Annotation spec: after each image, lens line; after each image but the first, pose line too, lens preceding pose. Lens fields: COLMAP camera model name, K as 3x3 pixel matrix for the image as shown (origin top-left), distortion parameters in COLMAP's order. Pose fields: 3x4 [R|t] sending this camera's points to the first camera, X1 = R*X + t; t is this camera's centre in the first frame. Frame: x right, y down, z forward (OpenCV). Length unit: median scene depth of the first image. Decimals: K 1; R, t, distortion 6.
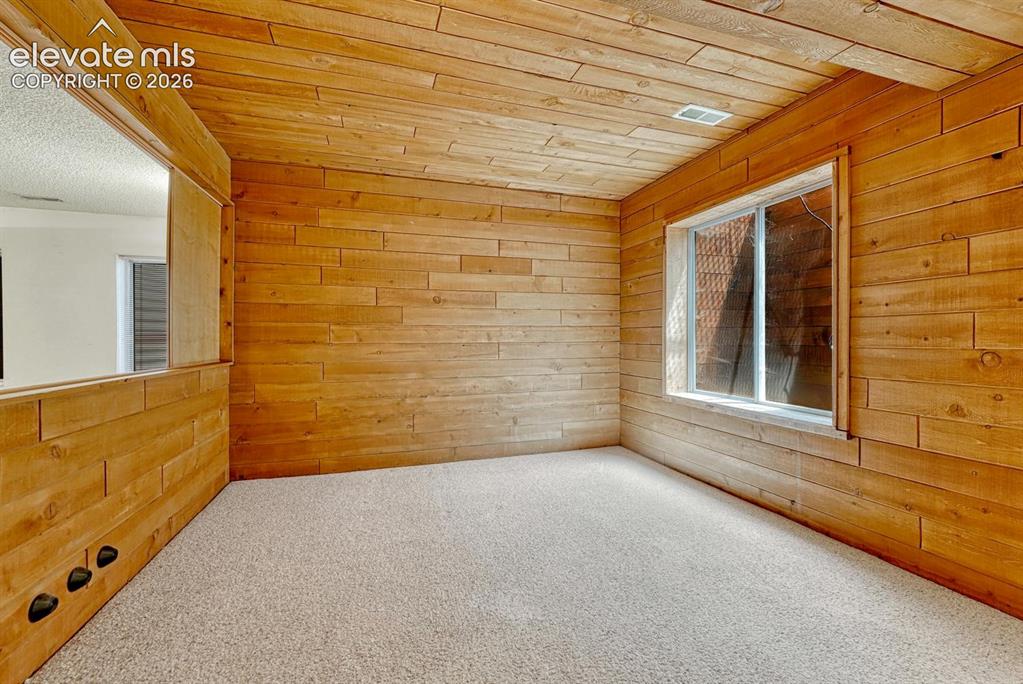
lens RADIAL K [[430.2, 0, 509.4], [0, 430.2, 337.2], [0, 0, 1]] dist [-0.006177, -0.000212]
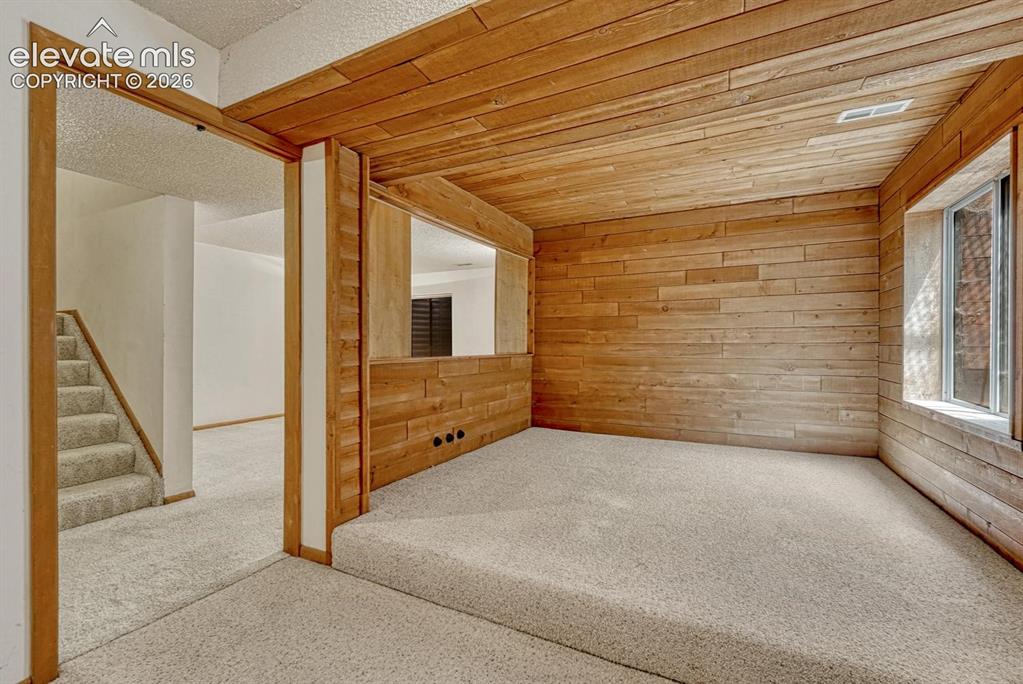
lens RADIAL K [[430.2, 0, 509.4], [0, 430.2, 337.2], [0, 0, 1]] dist [-0.006177, -0.000212]
pose [[0.710141, -0.008298, -0.704011, 0.399765], [-0.001062, 0.999917, -0.012857, 0.012656], [0.704059, 0.009879, 0.710073, -0.208413]]
